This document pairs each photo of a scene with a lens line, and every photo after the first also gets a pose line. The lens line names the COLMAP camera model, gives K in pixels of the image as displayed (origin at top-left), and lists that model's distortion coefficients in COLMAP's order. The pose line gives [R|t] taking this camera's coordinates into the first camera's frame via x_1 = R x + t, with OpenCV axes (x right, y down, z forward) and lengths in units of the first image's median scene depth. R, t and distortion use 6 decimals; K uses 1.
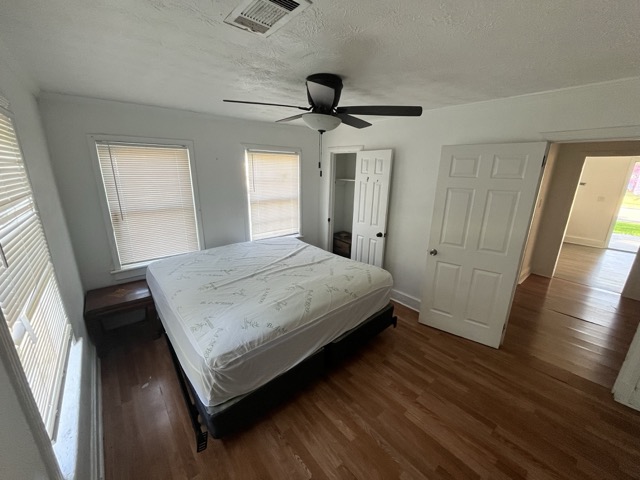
lens RADIAL K [[257.3, 0, 320.0], [0, 257.3, 240.0], [0, 0, 1]] dist [-0.002780, -0.000100]
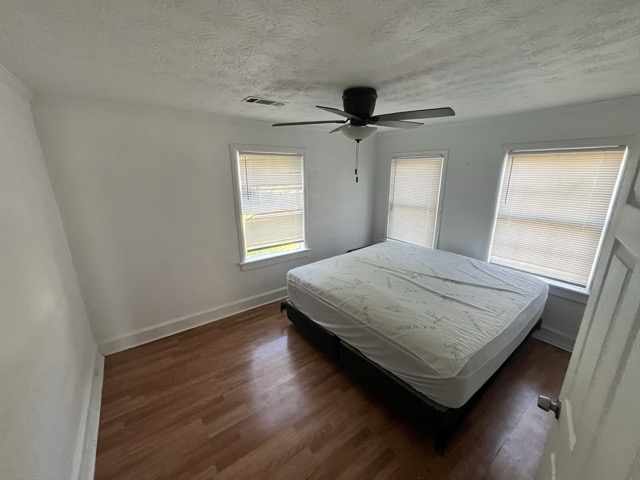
lens RADIAL K [[257.3, 0, 320.0], [0, 257.3, 240.0], [0, 0, 1]] dist [-0.002780, -0.000100]
pose [[-0.064885, 0.244513, -0.967473, 0.796903], [-0.267158, 0.929868, 0.252927, -0.183211], [0.961466, 0.274880, 0.004990, 0.661623]]
